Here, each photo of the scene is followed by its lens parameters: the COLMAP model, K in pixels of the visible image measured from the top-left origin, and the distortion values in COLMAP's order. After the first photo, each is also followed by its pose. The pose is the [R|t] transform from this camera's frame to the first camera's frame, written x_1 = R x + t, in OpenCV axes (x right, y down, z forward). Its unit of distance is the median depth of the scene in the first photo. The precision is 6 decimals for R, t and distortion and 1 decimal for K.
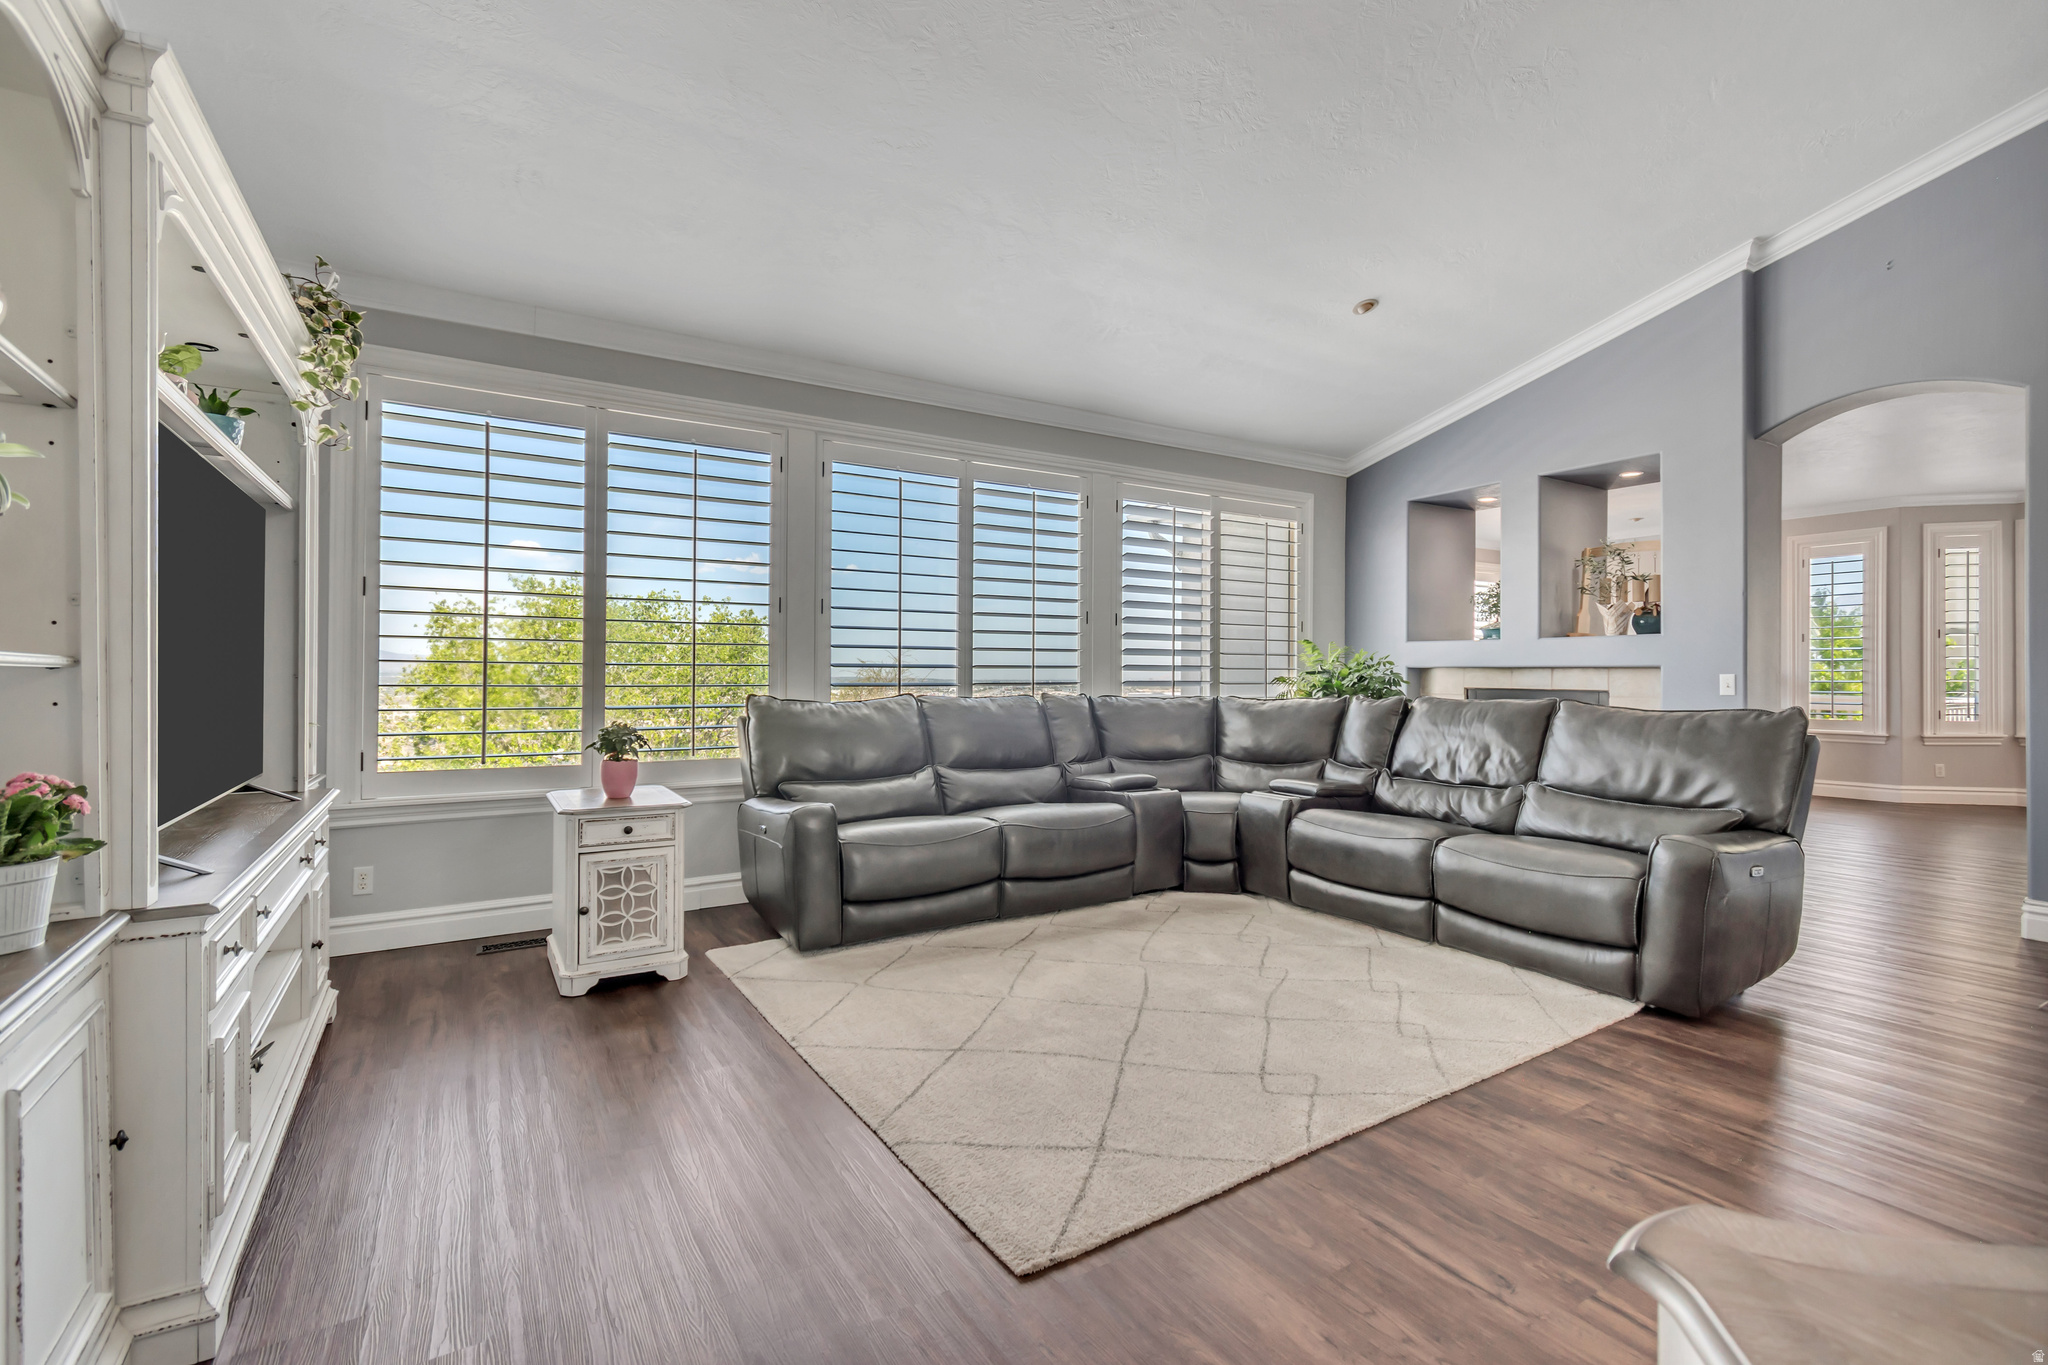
lens RADIAL K [[914.5, 0, 1034.7], [0, 914.5, 678.9], [0, 0, 1]] dist [0.012393, -0.007933]
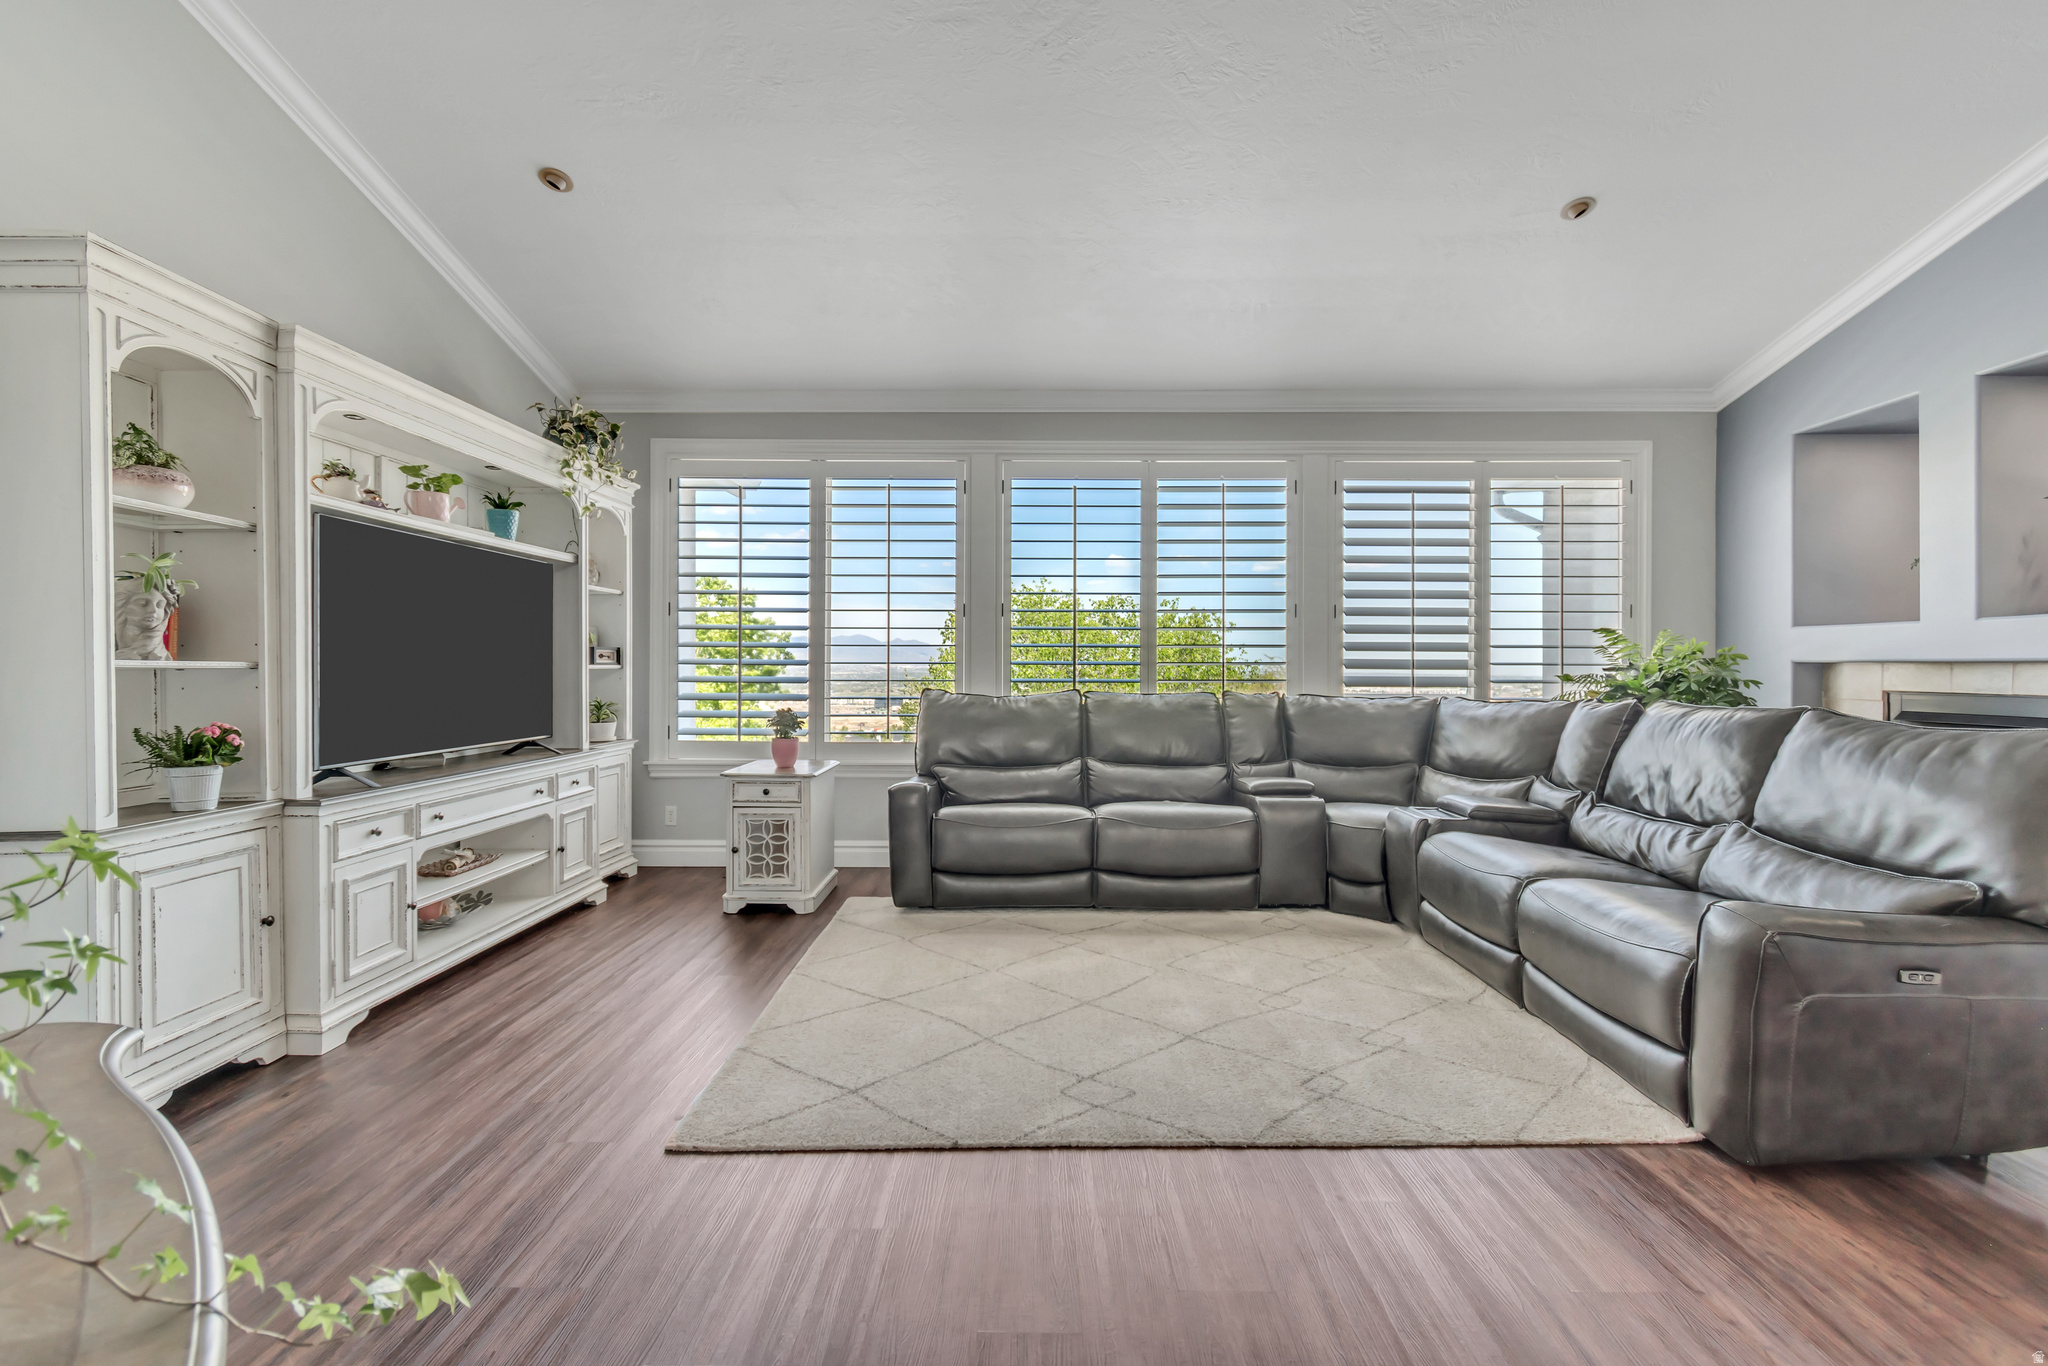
lens RADIAL K [[922.5, 0, 1031.4], [0, 922.5, 673.5], [0, 0, 1]] dist [0.003259, 0.000186]
pose [[0.845747, 0.002623, -0.533577, 0.449733], [-0.003447, 0.999994, -0.000547, -0.001584], [0.533573, 0.002301, 0.845751, 0.079739]]
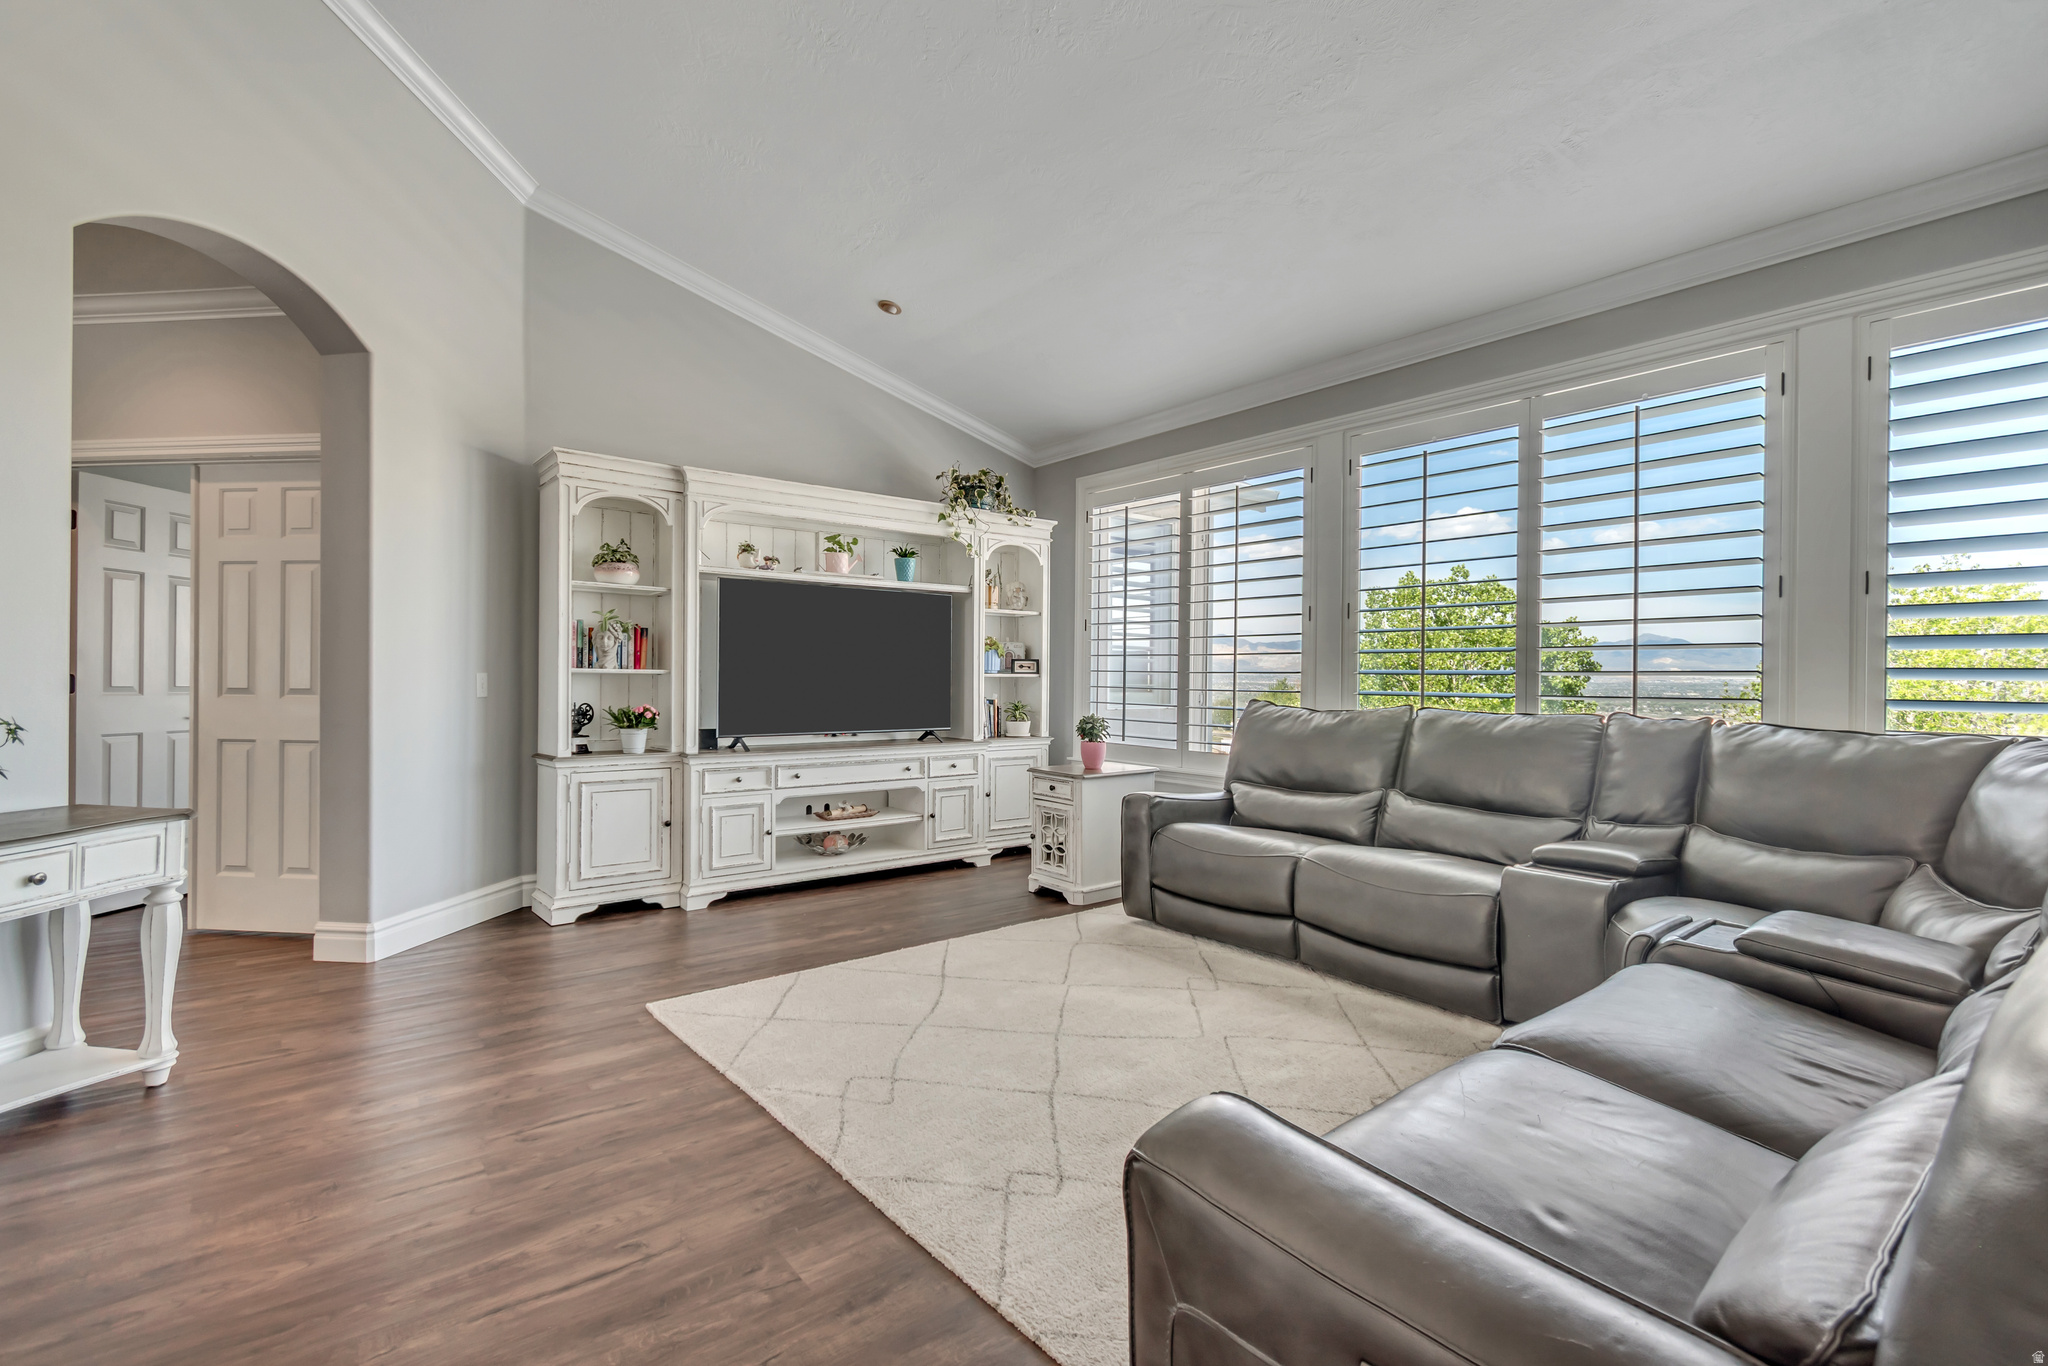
lens RADIAL K [[921.0, 0, 1034.0], [0, 921.0, 682.9], [0, 0, 1]] dist [-0.001305, -0.000961]
pose [[0.115741, 0.004430, -0.993270, 0.779018], [-0.014408, 0.999892, 0.002781, -0.001710], [0.993175, 0.013989, 0.115792, 0.640211]]
